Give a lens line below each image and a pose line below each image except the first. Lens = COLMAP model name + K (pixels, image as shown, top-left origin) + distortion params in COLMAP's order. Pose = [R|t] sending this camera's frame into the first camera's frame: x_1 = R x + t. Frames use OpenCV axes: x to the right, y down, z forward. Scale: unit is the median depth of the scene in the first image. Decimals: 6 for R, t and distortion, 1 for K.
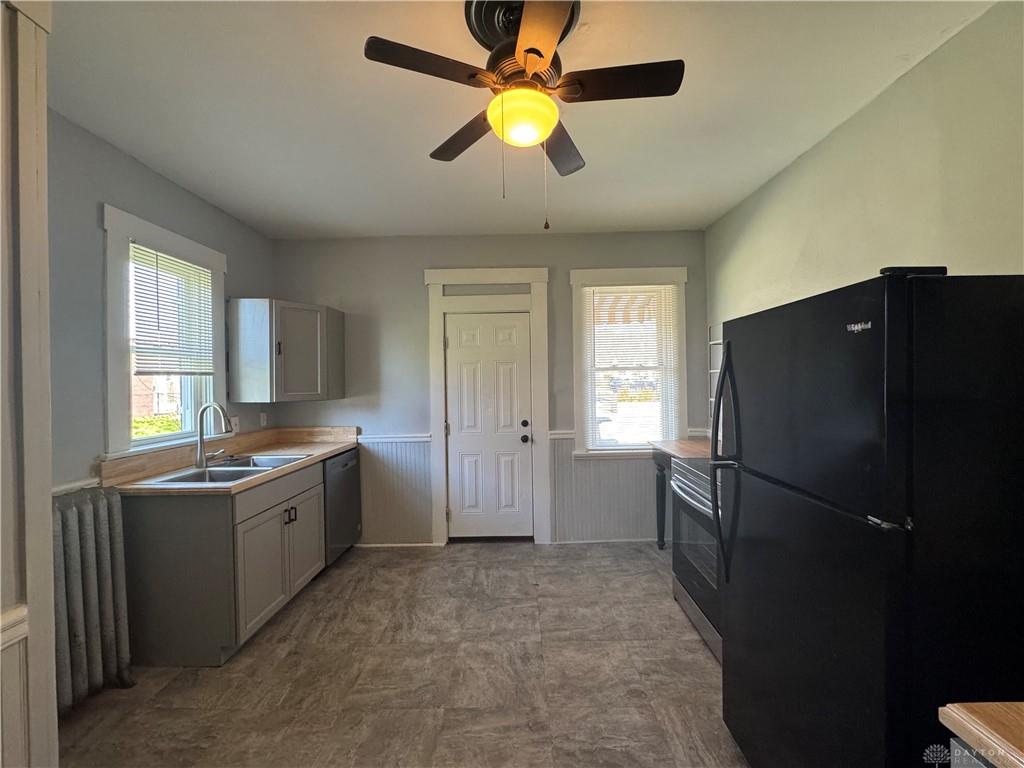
lens RADIAL K [[409.3, 0, 512.4], [0, 409.3, 385.1], [0, 0, 1]] dist [-0.002785, -0.000450]
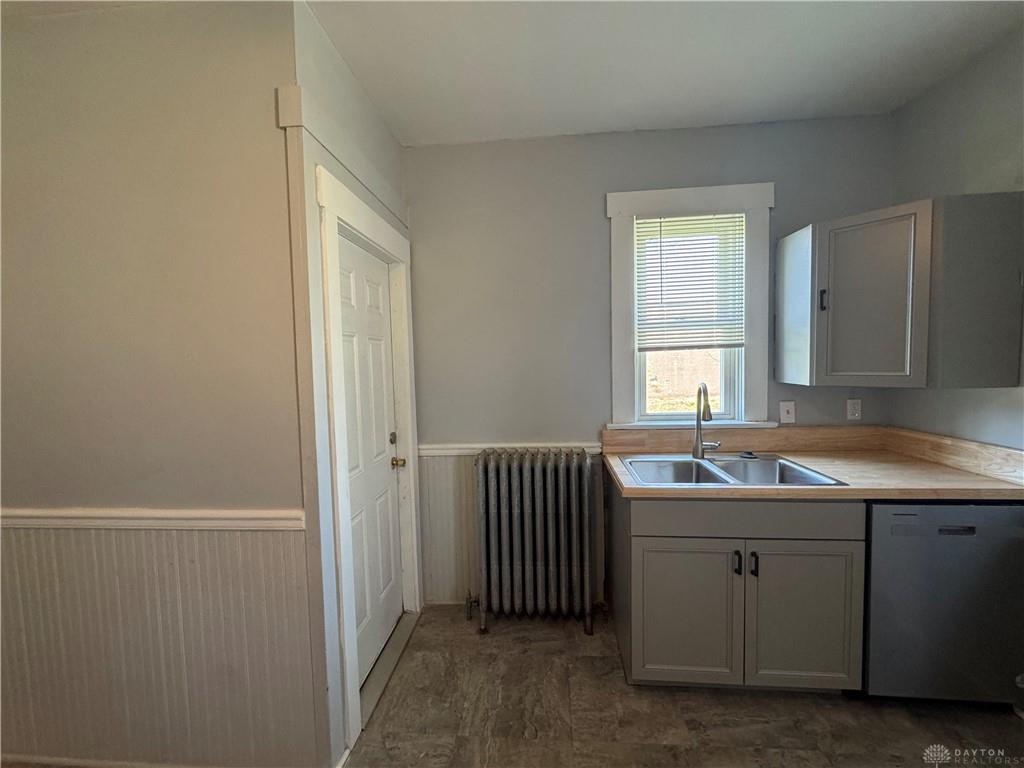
lens RADIAL K [[409.3, 0, 512.4], [0, 409.3, 385.1], [0, 0, 1]] dist [-0.002785, -0.000450]
pose [[-0.072884, 0.071885, -0.994746, 0.103912], [0.020166, 0.997301, 0.070592, -0.016563], [0.997137, -0.014915, -0.074137, 0.648380]]
